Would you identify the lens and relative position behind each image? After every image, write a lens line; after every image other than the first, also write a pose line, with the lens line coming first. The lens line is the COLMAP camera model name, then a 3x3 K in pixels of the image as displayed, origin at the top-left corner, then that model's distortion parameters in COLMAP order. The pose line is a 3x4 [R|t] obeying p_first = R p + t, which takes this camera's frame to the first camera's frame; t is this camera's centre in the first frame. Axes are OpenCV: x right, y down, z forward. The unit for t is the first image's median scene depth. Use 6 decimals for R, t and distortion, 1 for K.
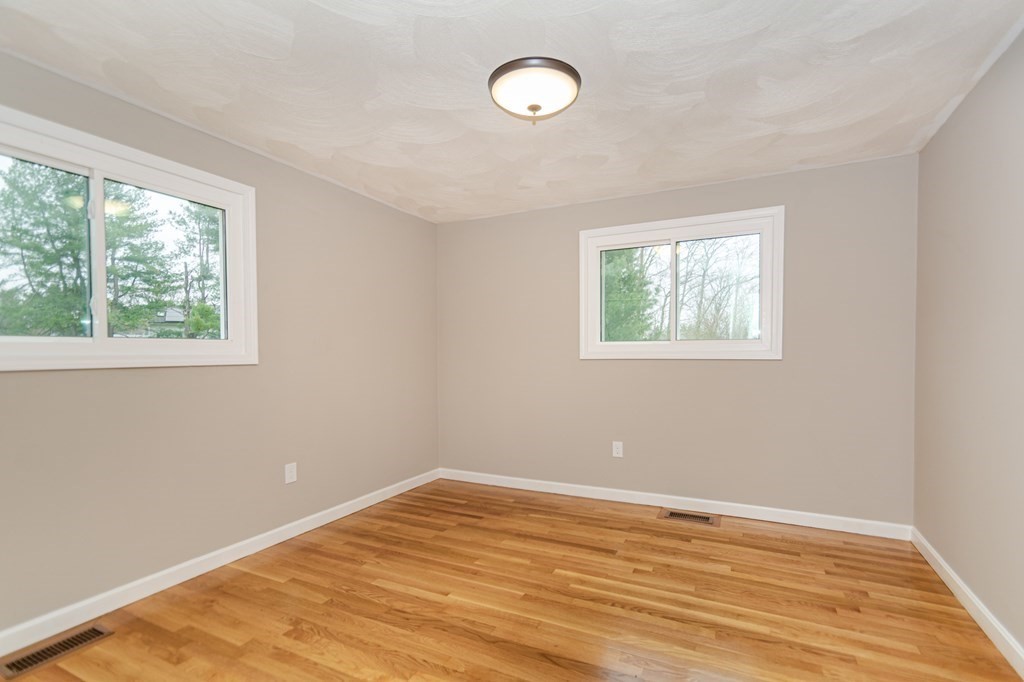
lens RADIAL K [[480.1, 0, 548.4], [0, 480.1, 355.1], [0, 0, 1]] dist [0.017538, 0.002334]
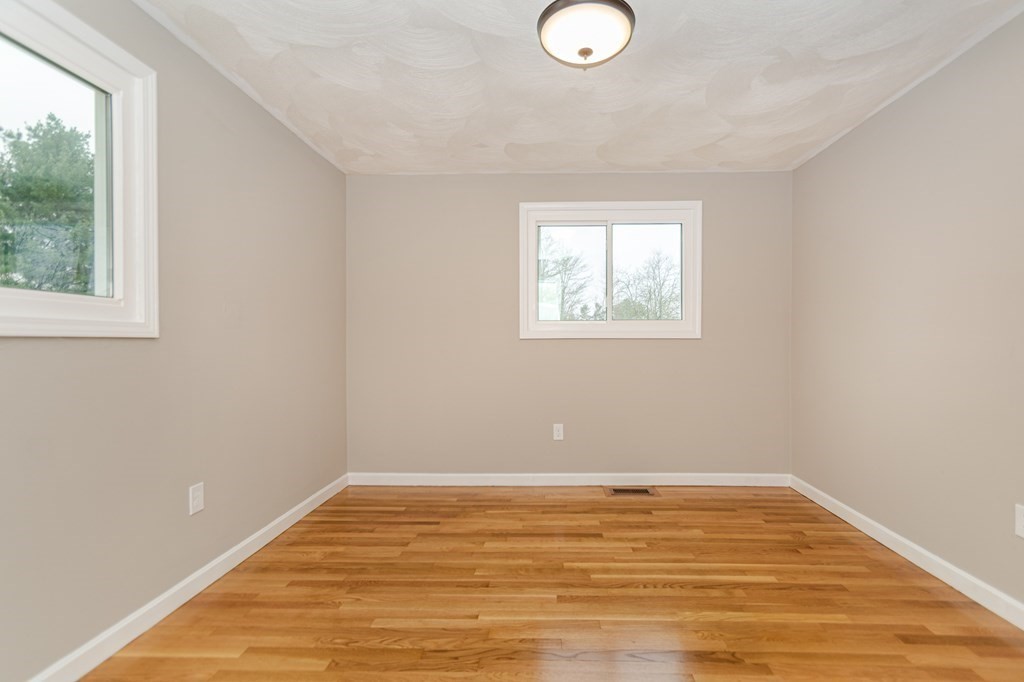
lens RADIAL K [[480.1, 0, 512.6], [0, 480.1, 343.1], [0, 0, 1]] dist [0.017538, 0.002334]
pose [[0.909703, 0.000574, 0.415260, -0.423894], [0.005207, 0.999905, -0.012790, 0.036024], [-0.415228, 0.013797, 0.909613, 0.190697]]
